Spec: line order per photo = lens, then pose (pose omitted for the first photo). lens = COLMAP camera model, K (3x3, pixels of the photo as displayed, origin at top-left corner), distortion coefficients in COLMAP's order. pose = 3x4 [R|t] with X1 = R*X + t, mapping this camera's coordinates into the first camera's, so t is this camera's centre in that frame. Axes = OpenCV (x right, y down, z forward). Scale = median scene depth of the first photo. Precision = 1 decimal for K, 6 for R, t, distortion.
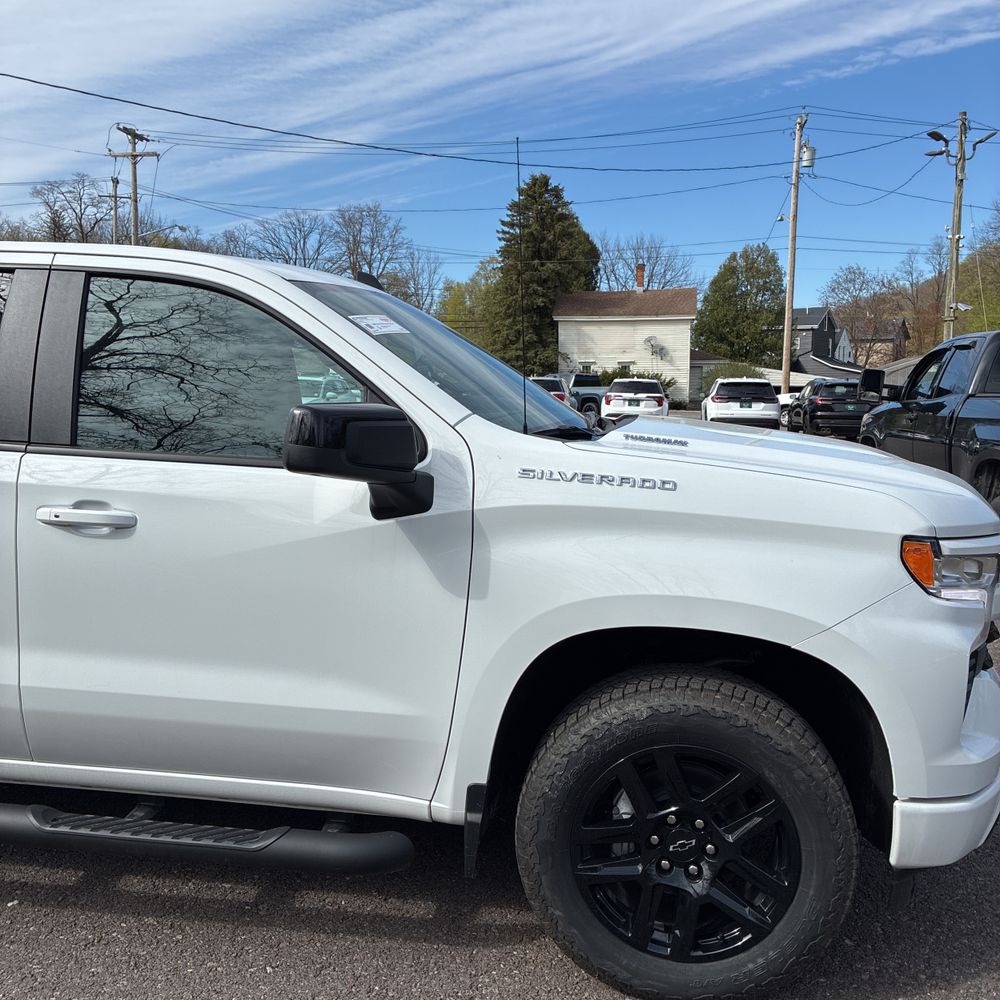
lens RADIAL K [[1022.6, 0, 502.0], [0, 1022.6, 499.9], [0, 0, 1]] dist [0.031451, 0.000000]
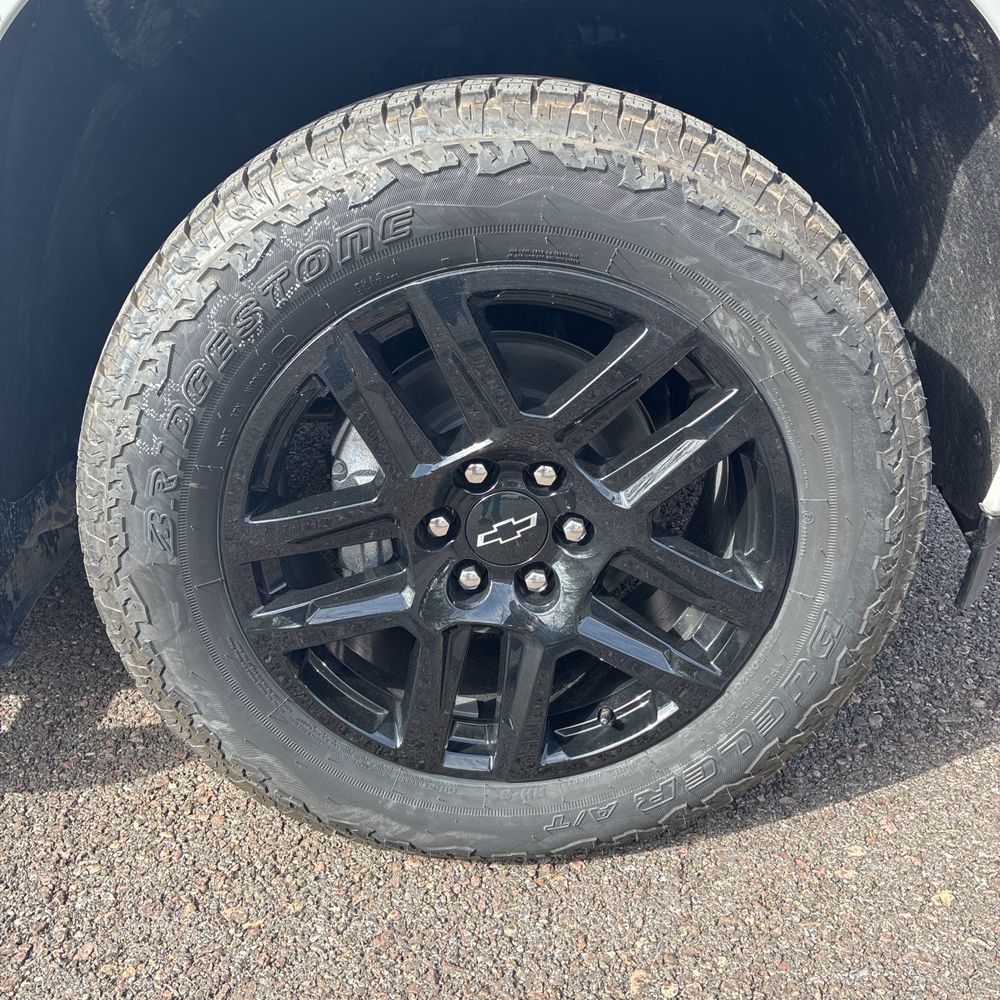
lens RADIAL K [[1022.6, 0, 497.9], [0, 1022.6, 500.9], [0, 0, 1]] dist [0.031451, 0.000000]
pose [[0.981033, -0.122007, 0.150627, 0.113907], [0.070578, 0.948554, 0.308650, 0.202645], [-0.180535, -0.292165, 0.939174, 0.631951]]
